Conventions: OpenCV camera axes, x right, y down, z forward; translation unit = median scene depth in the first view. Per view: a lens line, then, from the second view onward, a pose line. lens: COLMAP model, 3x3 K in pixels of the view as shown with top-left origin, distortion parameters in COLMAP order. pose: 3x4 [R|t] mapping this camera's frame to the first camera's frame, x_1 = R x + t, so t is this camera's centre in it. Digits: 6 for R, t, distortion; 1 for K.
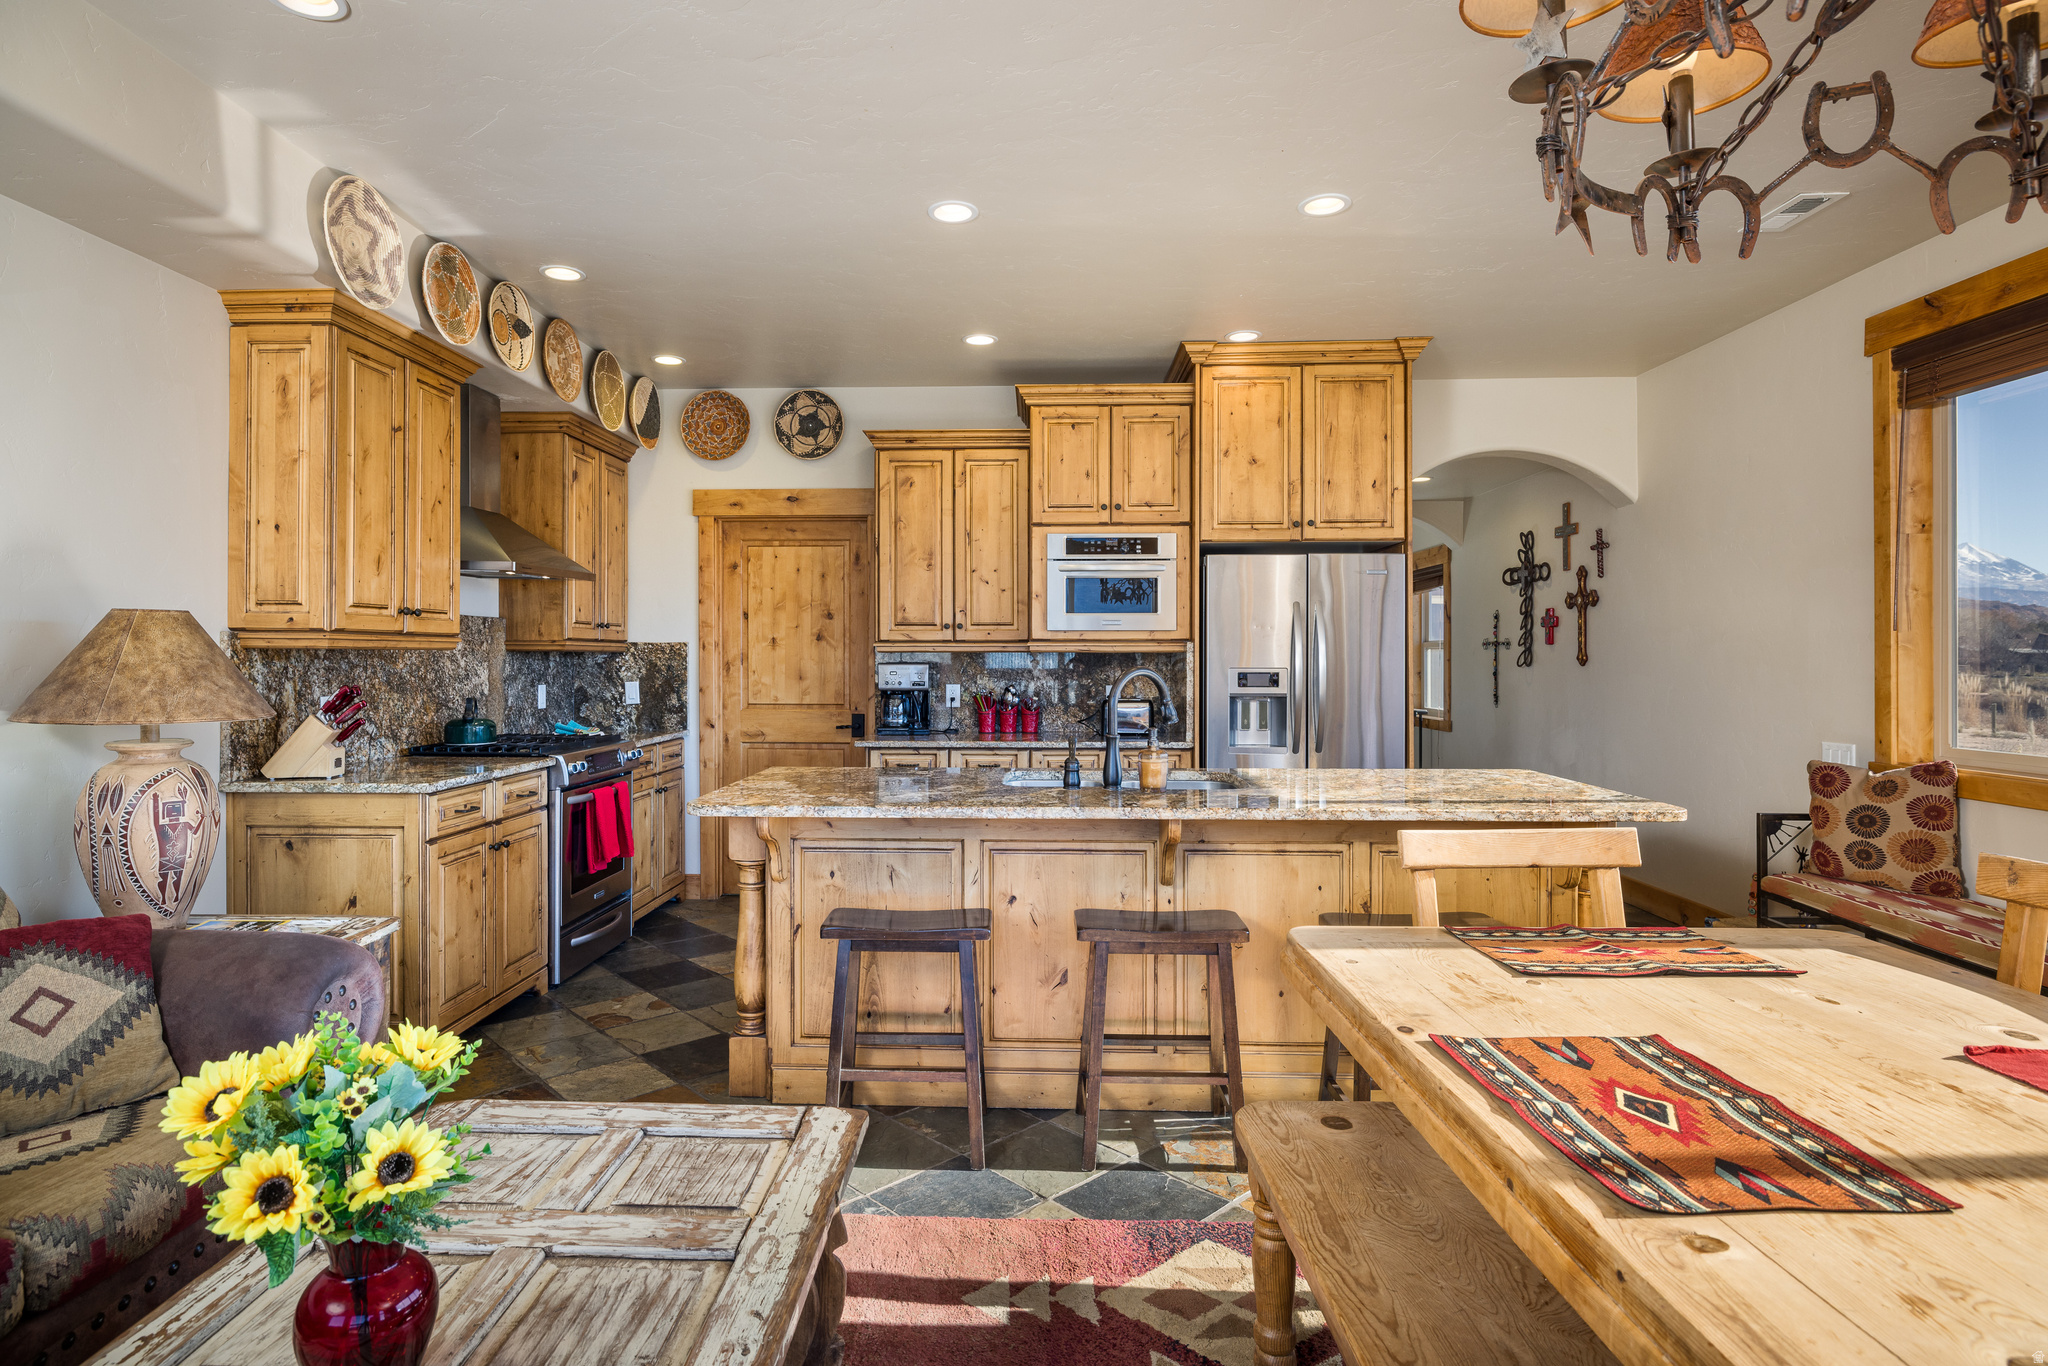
lens RADIAL K [[1096.3, 0, 964.2], [0, 1096.3, 652.8], [0, 0, 1]] dist [-0.007030, 0.000249]
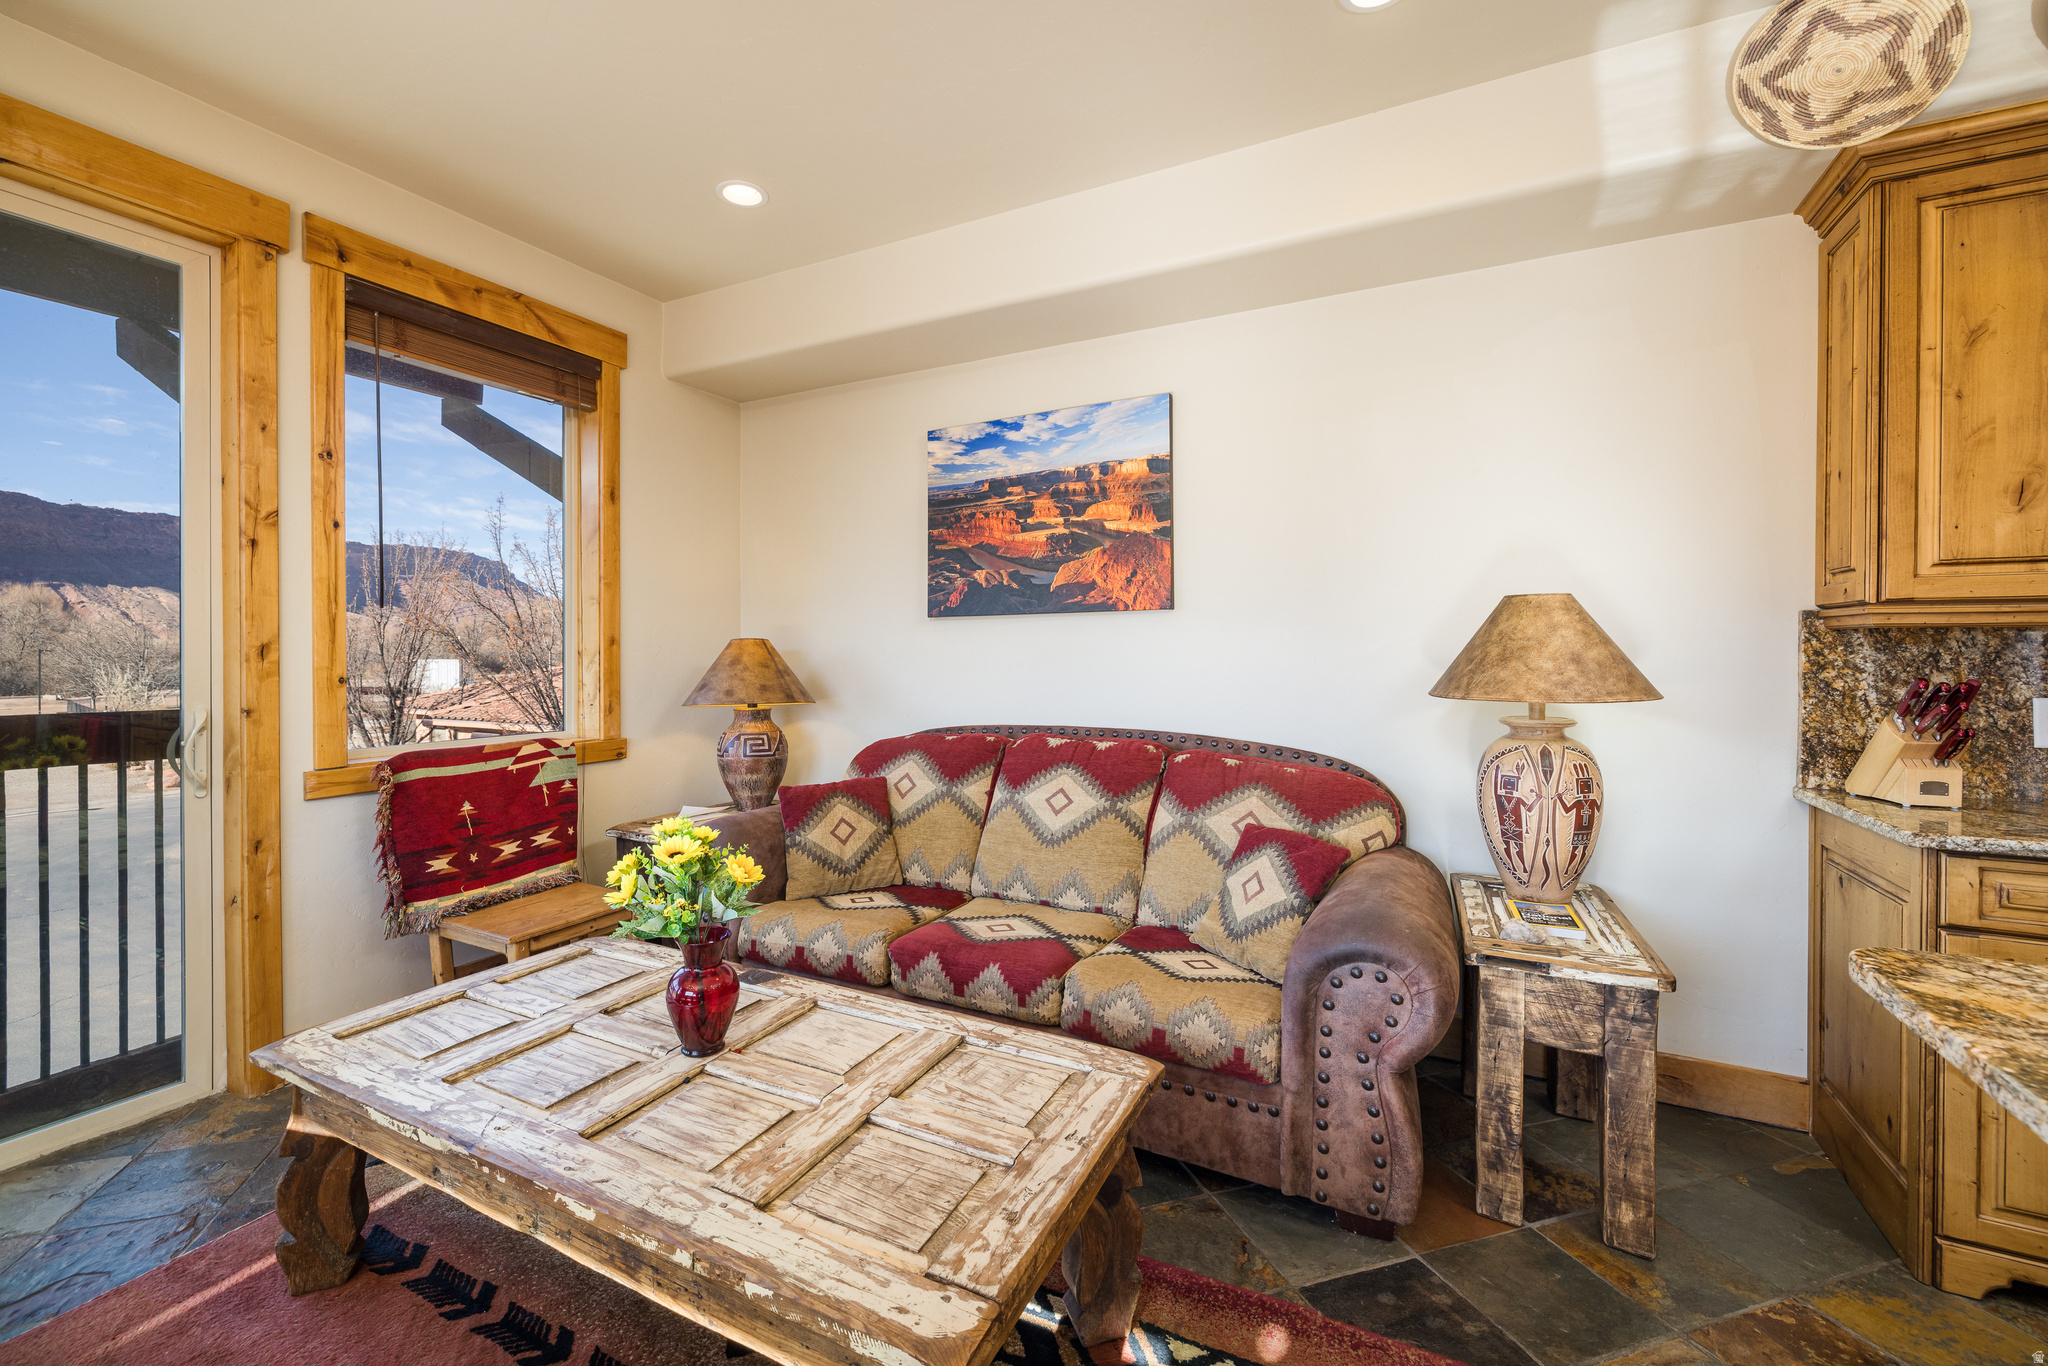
lens RADIAL K [[859.1, 0, 1000.9], [0, 859.1, 658.8], [0, 0, 1]] dist [-0.000355, -0.002057]
pose [[-0.417648, 0.006149, -0.908588, 0.127177], [-0.000478, 0.999975, 0.006987, 0.009397], [0.908609, 0.003352, -0.417635, 0.481195]]
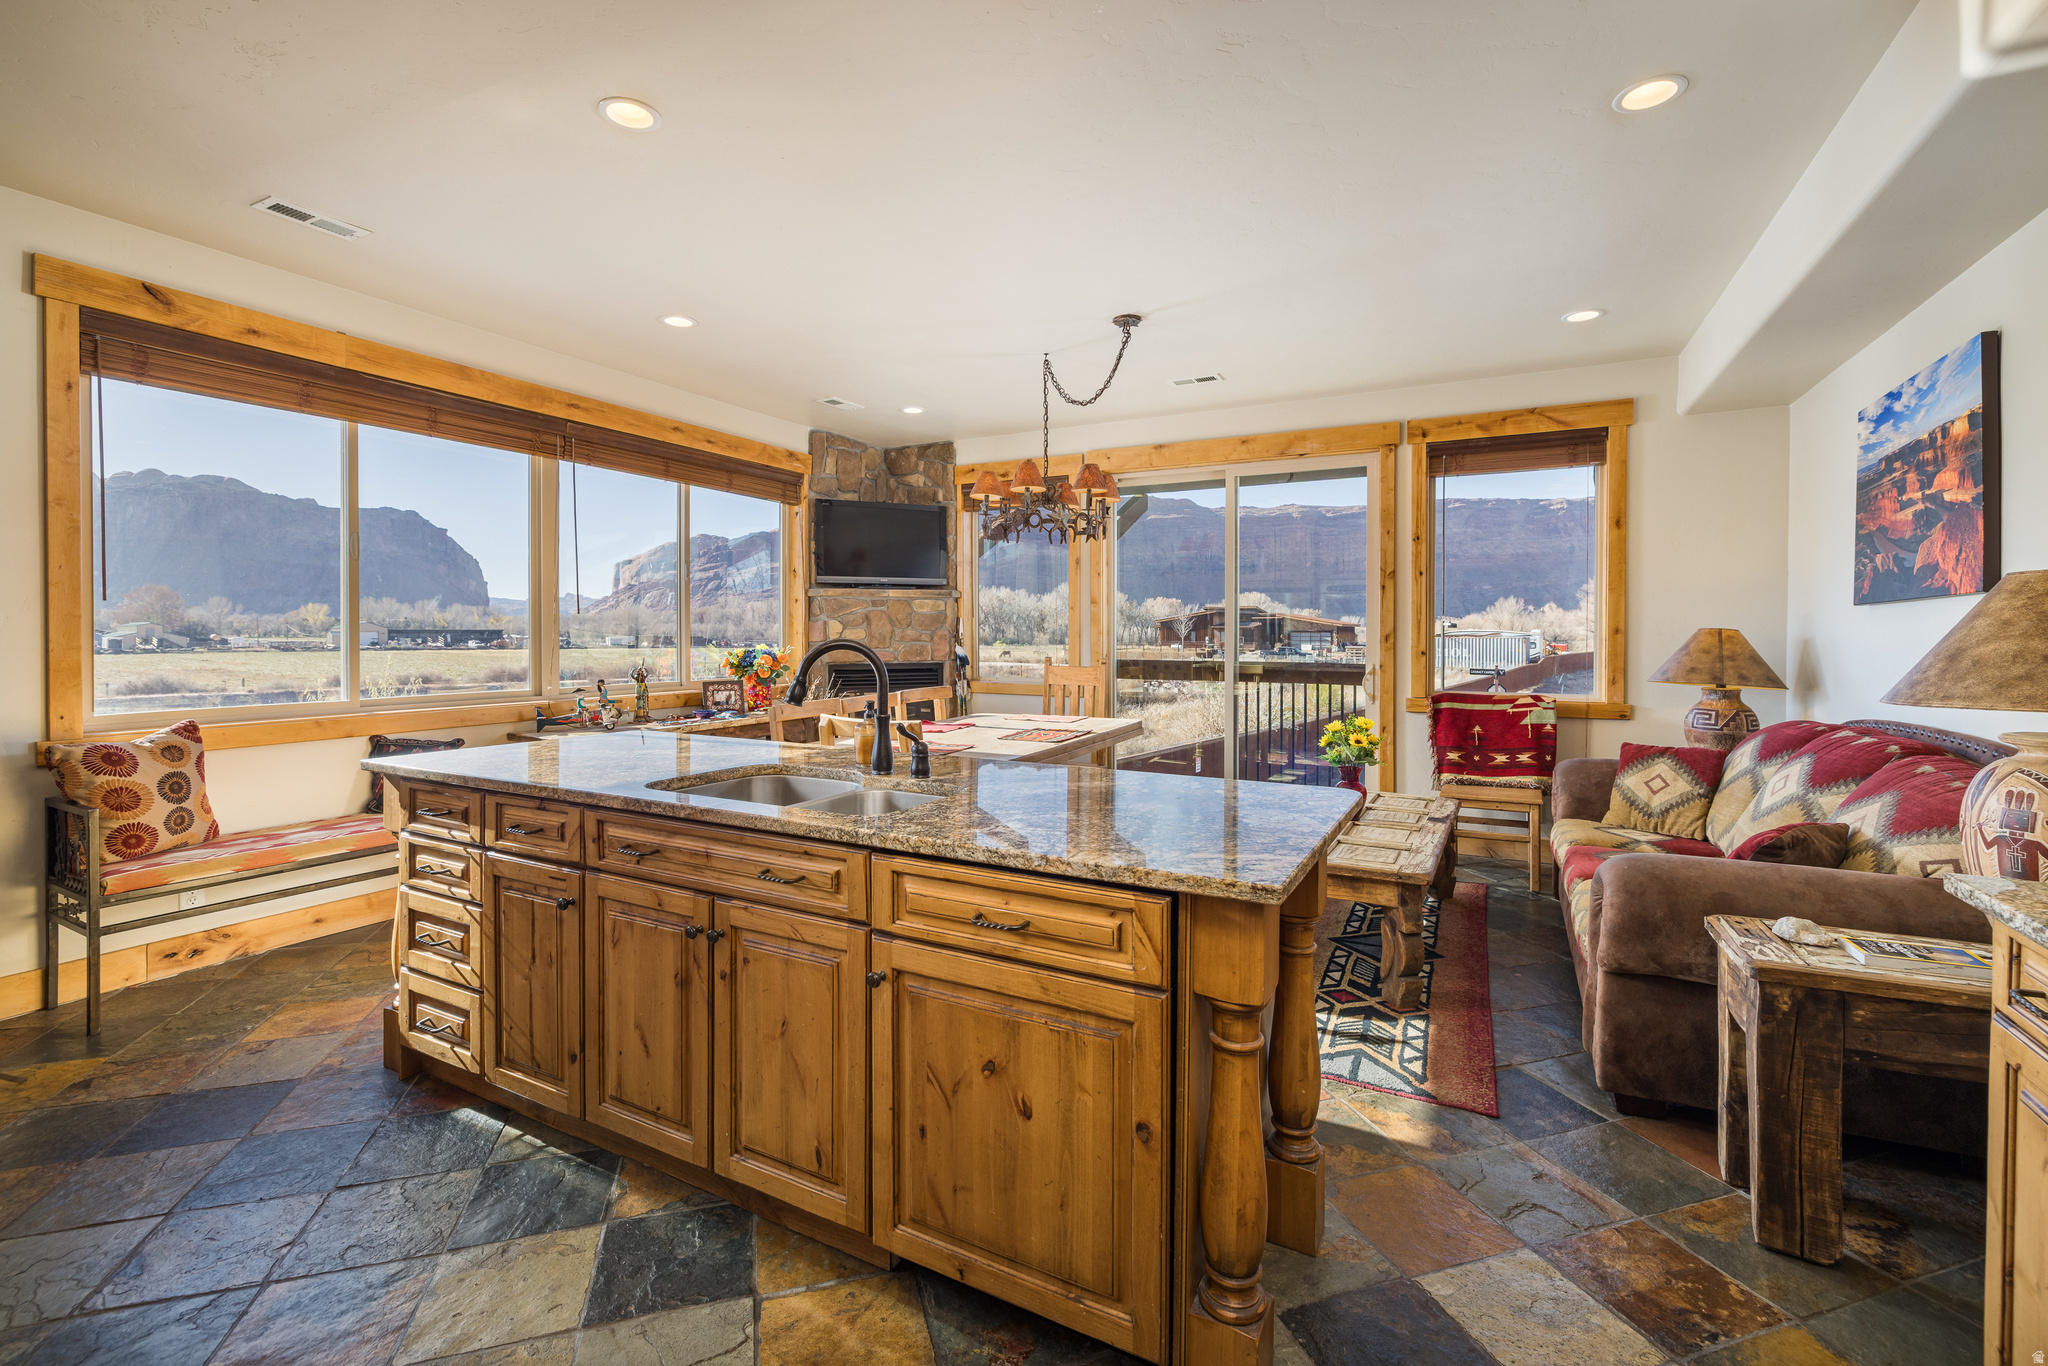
lens RADIAL K [[859.1, 0, 1033.3], [0, 859.1, 647.4], [0, 0, 1]] dist [-0.000355, -0.002057]
pose [[-0.917477, -0.010043, 0.397663, -0.168036], [-0.003927, 0.999861, 0.016191, 0.005140], [-0.397770, 0.013293, -0.917389, 1.026379]]
